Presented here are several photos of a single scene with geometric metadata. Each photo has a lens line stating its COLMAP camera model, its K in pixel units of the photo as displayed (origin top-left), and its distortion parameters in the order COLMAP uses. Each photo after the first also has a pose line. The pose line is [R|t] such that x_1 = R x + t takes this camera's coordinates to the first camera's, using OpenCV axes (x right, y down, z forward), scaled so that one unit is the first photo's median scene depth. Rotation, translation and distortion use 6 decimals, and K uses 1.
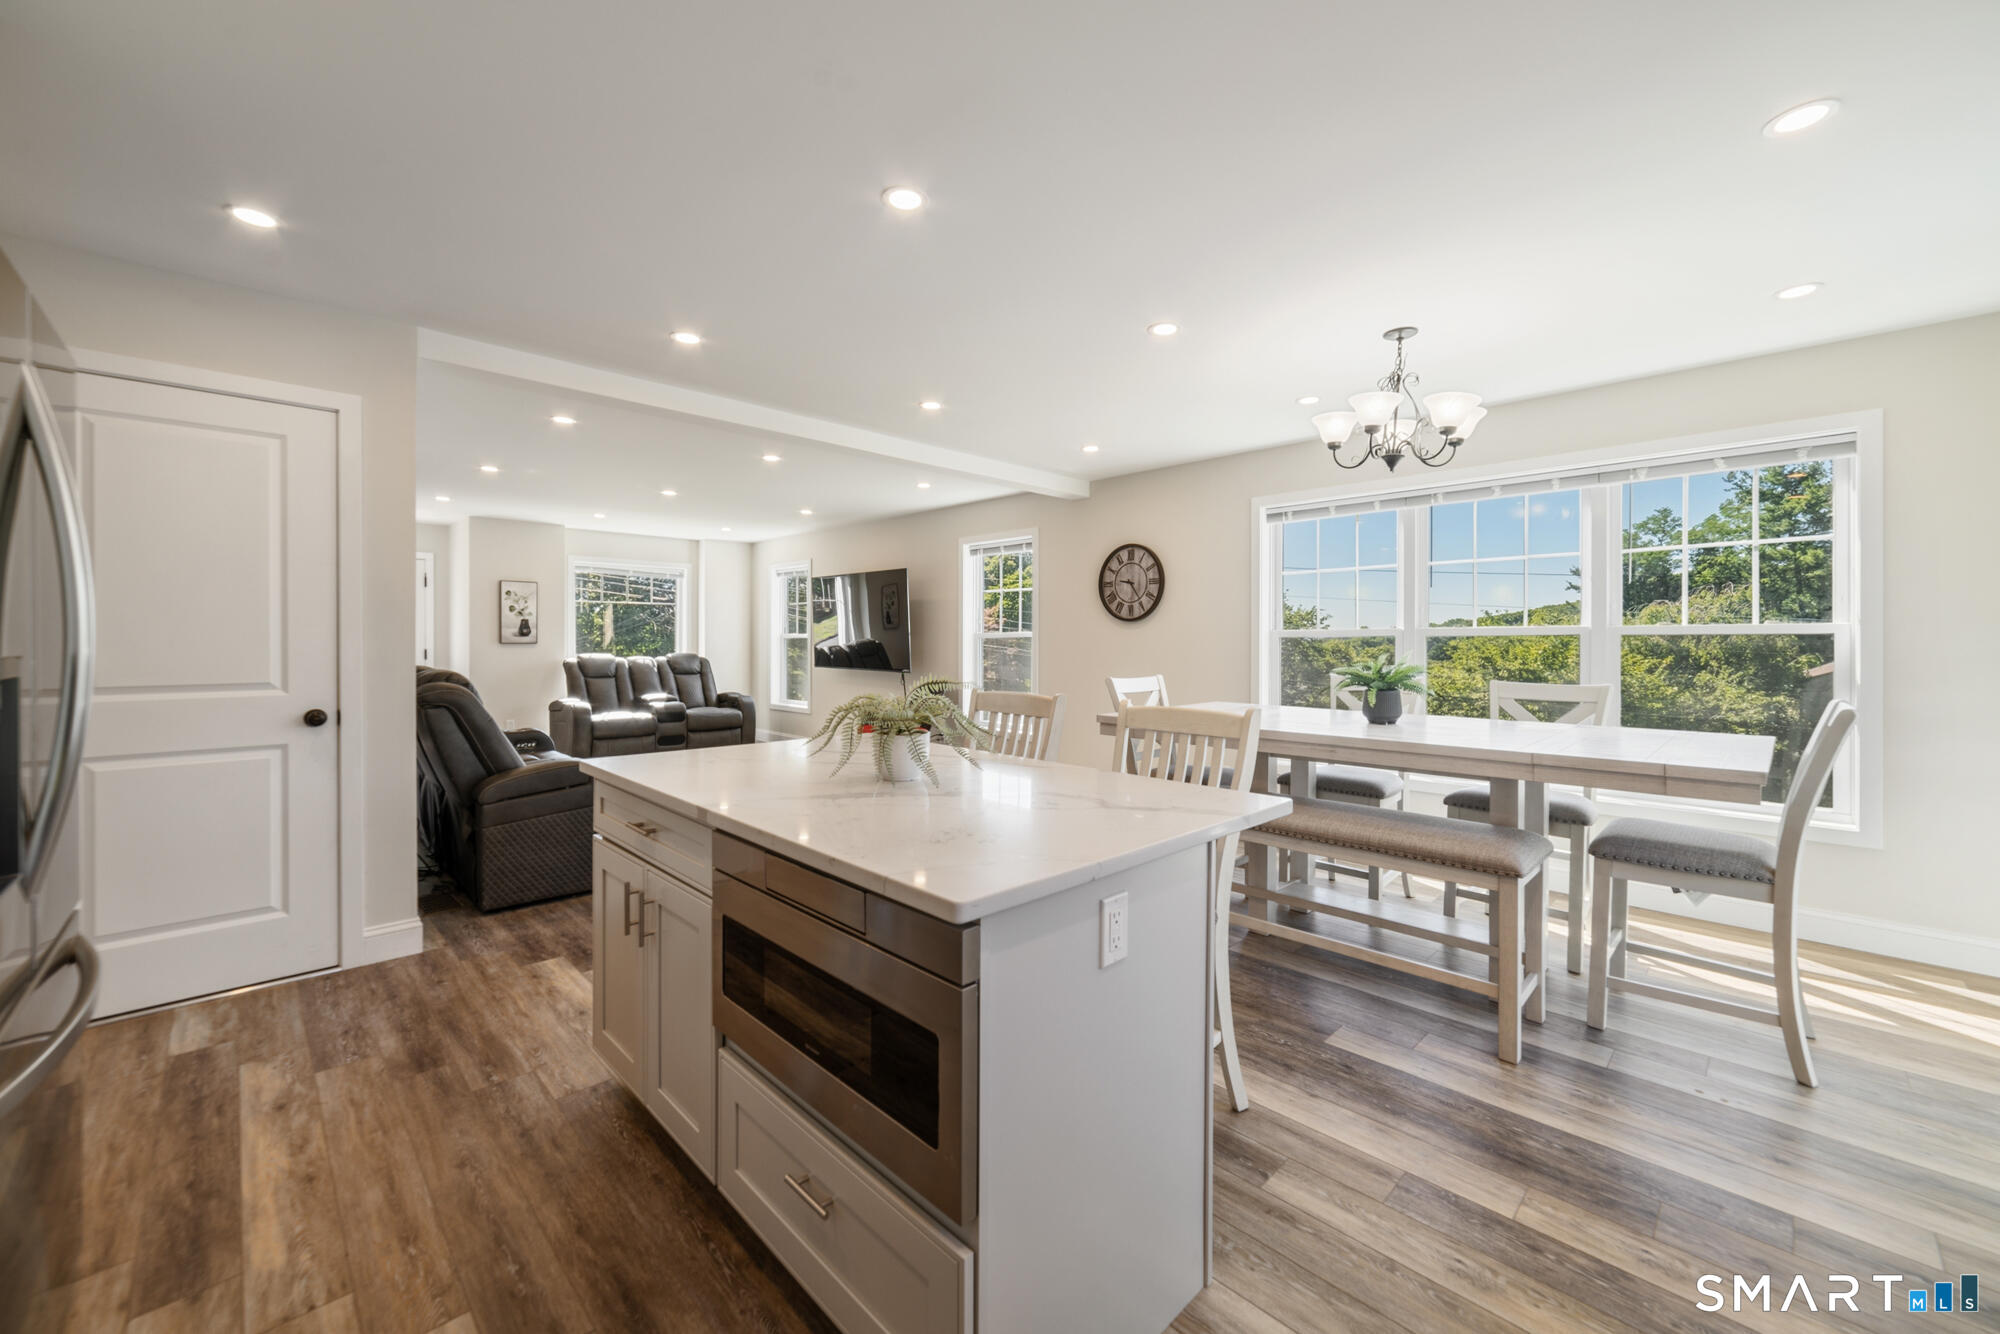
lens RADIAL K [[778.6, 0, 990.1], [0, 778.6, 654.5], [0, 0, 1]] dist [0.000251, 0.000393]
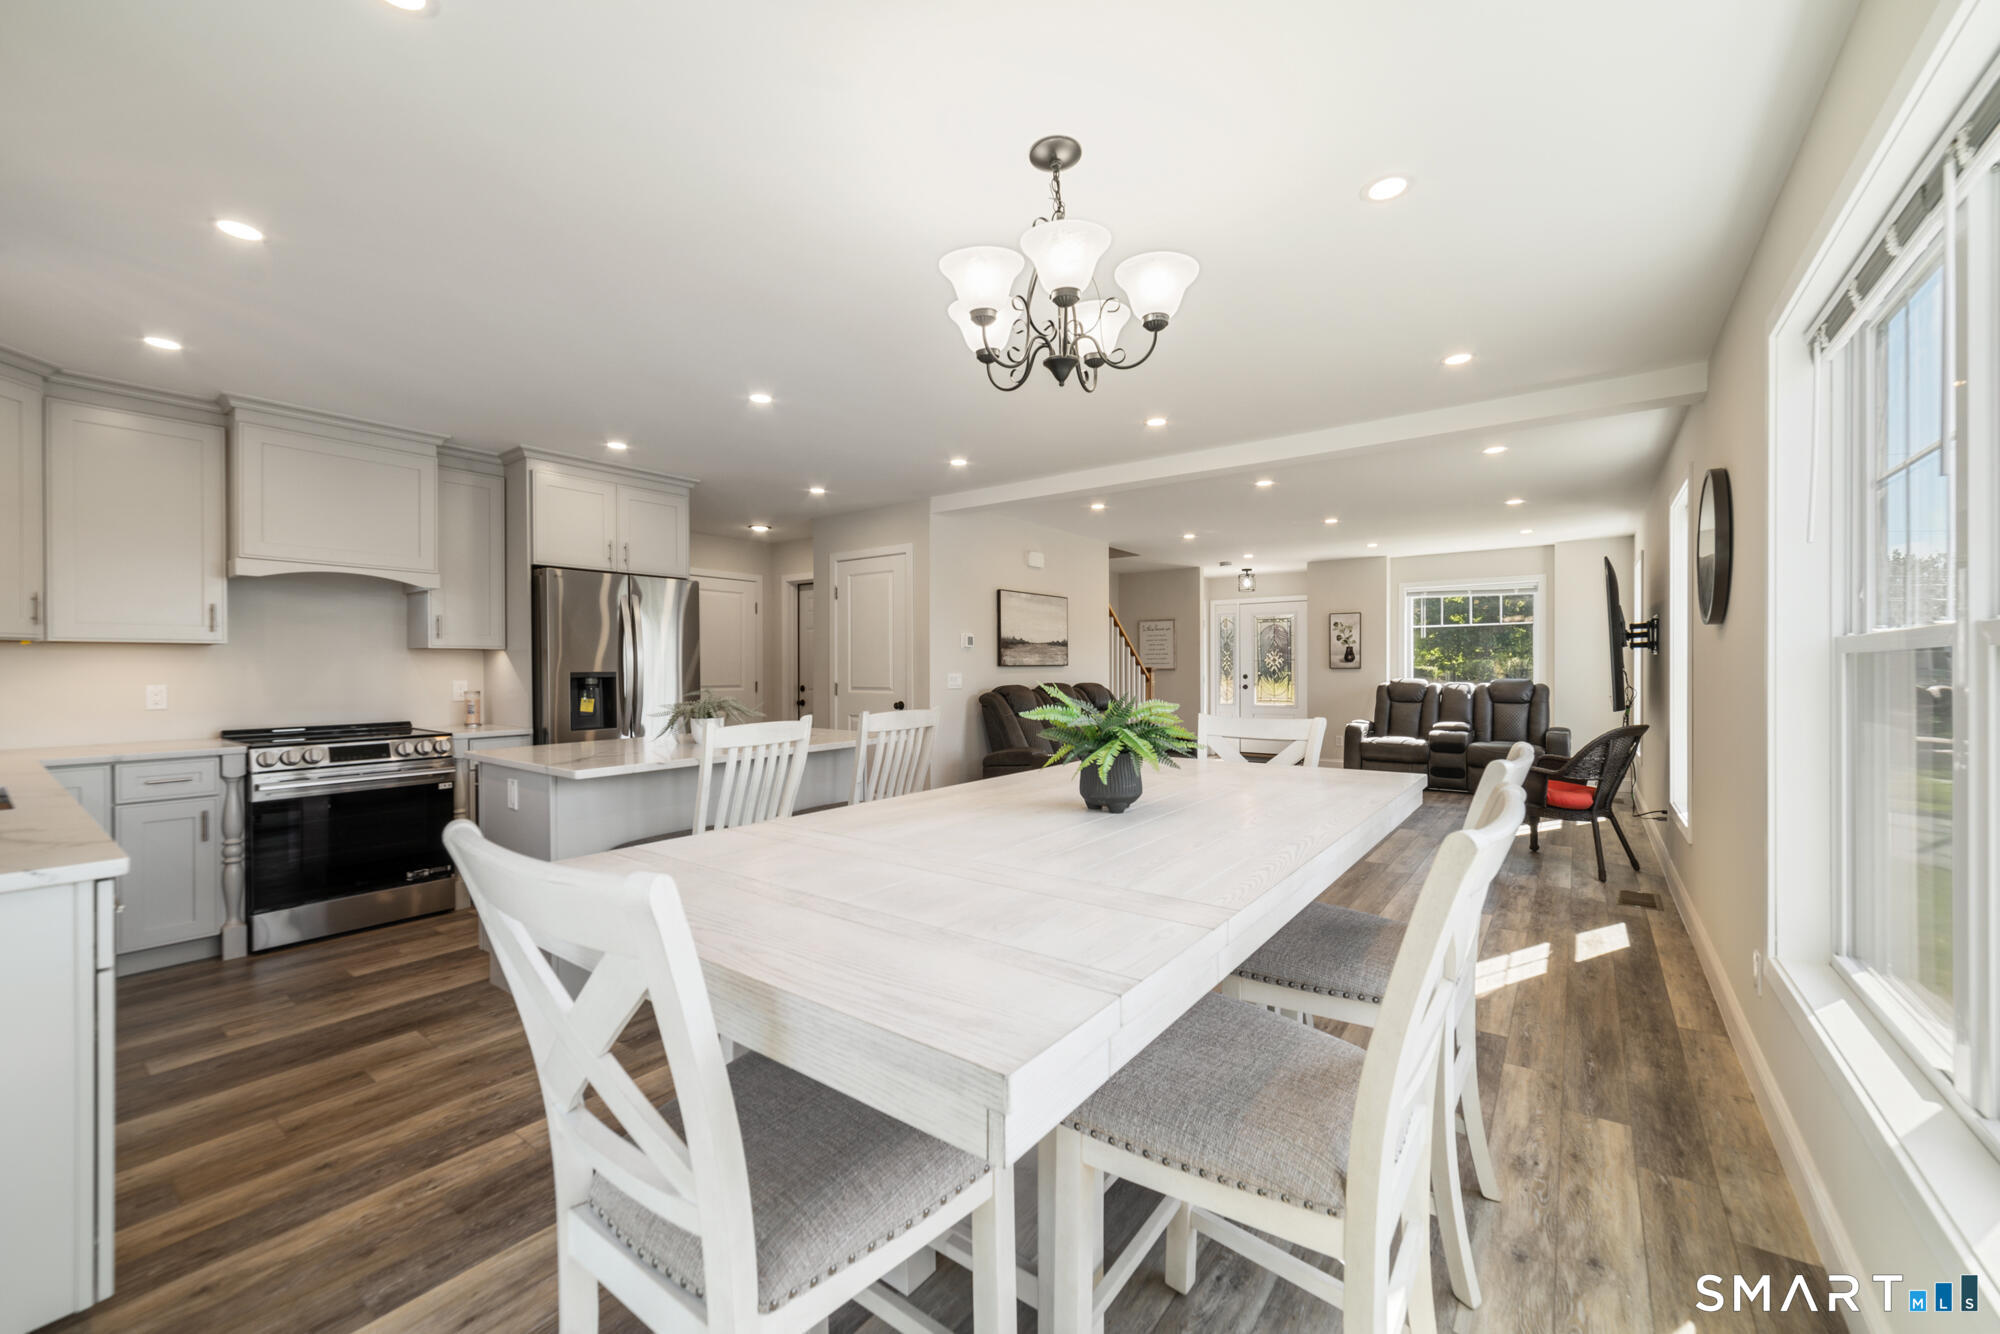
lens RADIAL K [[780.0, 0, 994.6], [0, 780.0, 665.0], [0, 0, 1]] dist [0.002048, 0.000146]
pose [[0.162607, -0.007946, -0.986659, 0.422120], [-0.011791, 0.999881, -0.009996, -0.002104], [0.986620, 0.013259, 0.162494, 0.321445]]
